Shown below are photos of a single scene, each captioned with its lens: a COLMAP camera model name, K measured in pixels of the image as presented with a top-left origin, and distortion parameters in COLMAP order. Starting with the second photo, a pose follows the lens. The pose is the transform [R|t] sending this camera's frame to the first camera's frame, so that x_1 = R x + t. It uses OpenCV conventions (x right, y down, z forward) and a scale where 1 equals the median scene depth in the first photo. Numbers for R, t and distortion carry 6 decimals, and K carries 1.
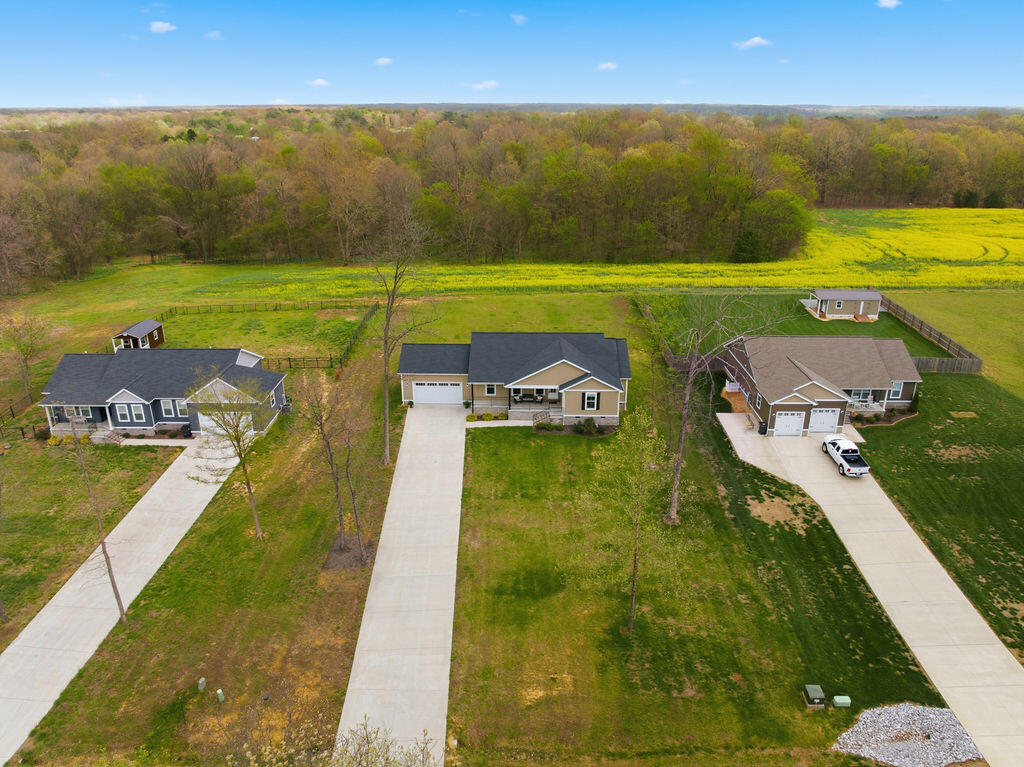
lens RADIAL K [[706.4, 0, 512.0], [0, 706.4, 383.5], [0, 0, 1]] dist [-0.032953, -0.002116]
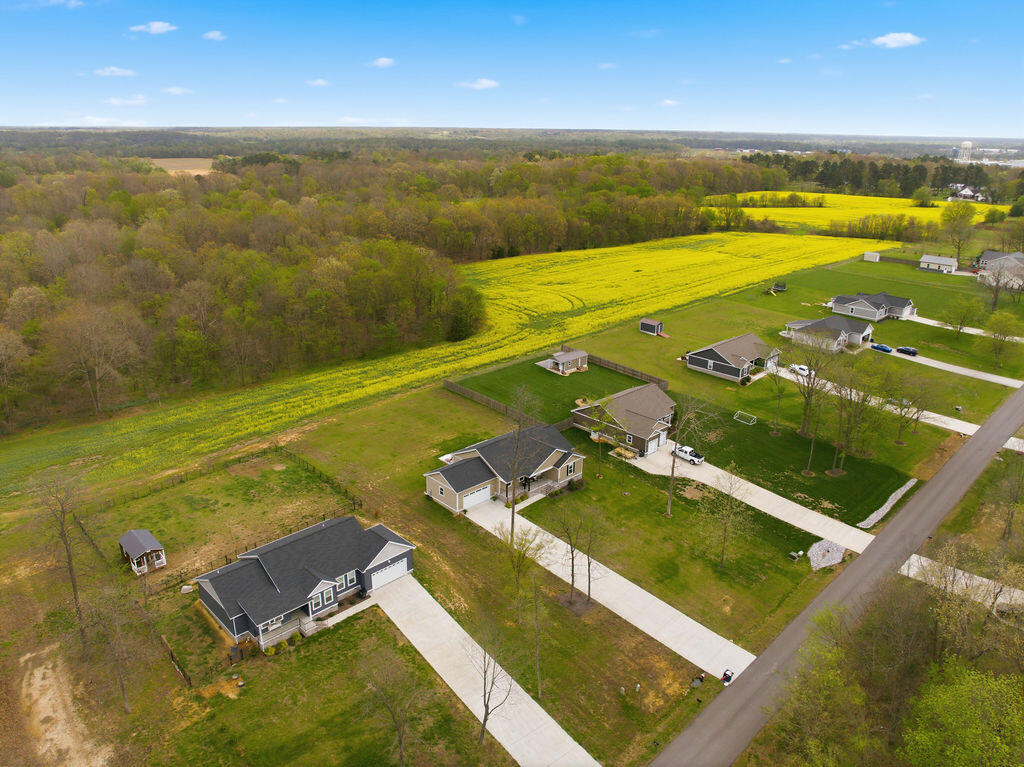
lens RADIAL K [[706.4, 0, 512.0], [0, 706.4, 383.5], [0, 0, 1]] dist [-0.032953, -0.002116]
pose [[0.718975, -0.227422, 0.656776, -0.992749], [0.252728, 0.965811, 0.057769, -0.289005], [-0.647459, 0.124451, 0.751870, -0.131983]]
